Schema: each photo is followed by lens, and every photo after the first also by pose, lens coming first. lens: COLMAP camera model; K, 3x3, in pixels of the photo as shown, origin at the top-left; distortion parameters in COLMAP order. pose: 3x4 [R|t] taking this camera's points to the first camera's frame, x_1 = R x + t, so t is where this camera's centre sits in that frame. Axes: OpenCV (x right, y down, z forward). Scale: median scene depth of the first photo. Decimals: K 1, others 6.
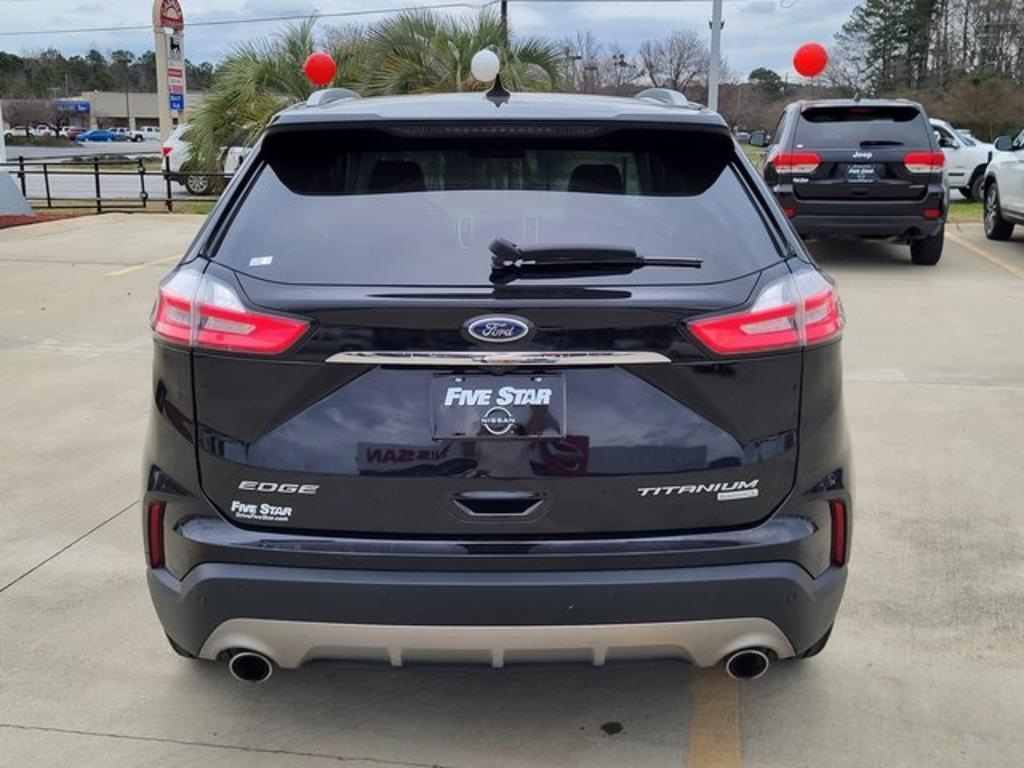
lens RADIAL K [[1147.9, 0, 512.0], [0, 1147.9, 384.0], [0, 0, 1]] dist [0.031084, -0.013238]
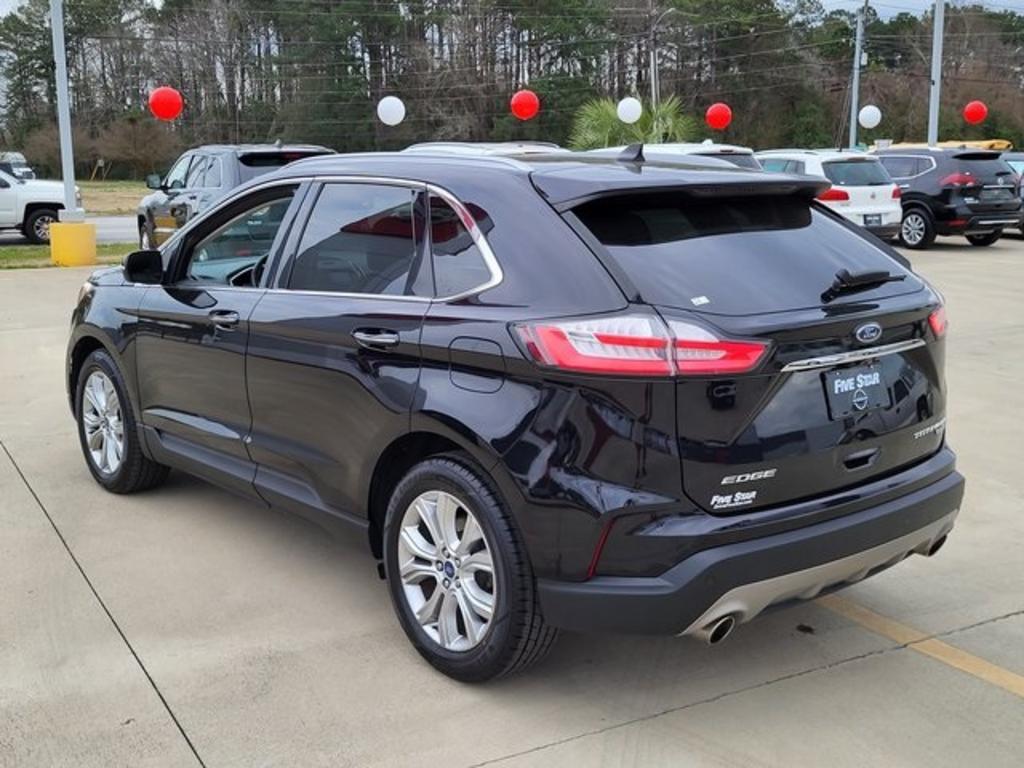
lens RADIAL K [[1147.9, 0, 512.0], [0, 1147.9, 384.0], [0, 0, 1]] dist [0.031084, -0.013238]
pose [[0.768192, -0.124722, 0.627954, -1.185699], [0.143634, 0.989412, 0.020802, -0.074485], [-0.623900, 0.074216, 0.777973, 0.174720]]
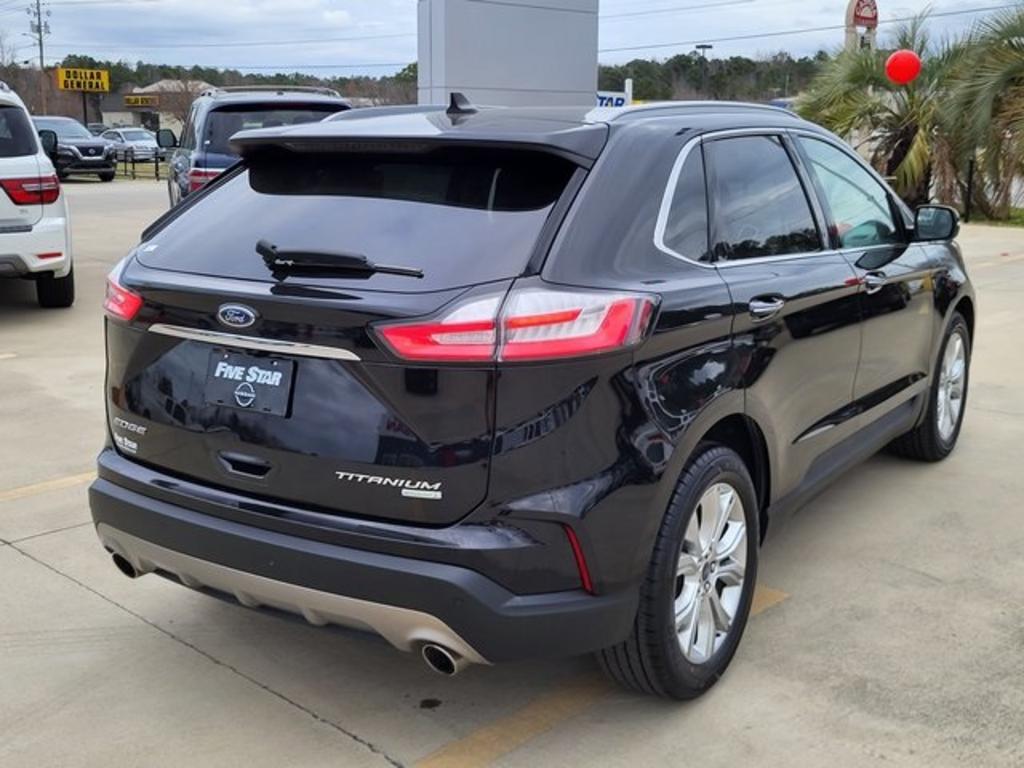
lens RADIAL K [[1147.9, 0, 512.0], [0, 1147.9, 384.0], [0, 0, 1]] dist [0.031084, -0.013238]
pose [[0.836267, 0.120300, -0.534963, 0.828853], [-0.121255, 0.992055, 0.033541, -0.050195], [0.534747, 0.036818, 0.844210, 0.149887]]
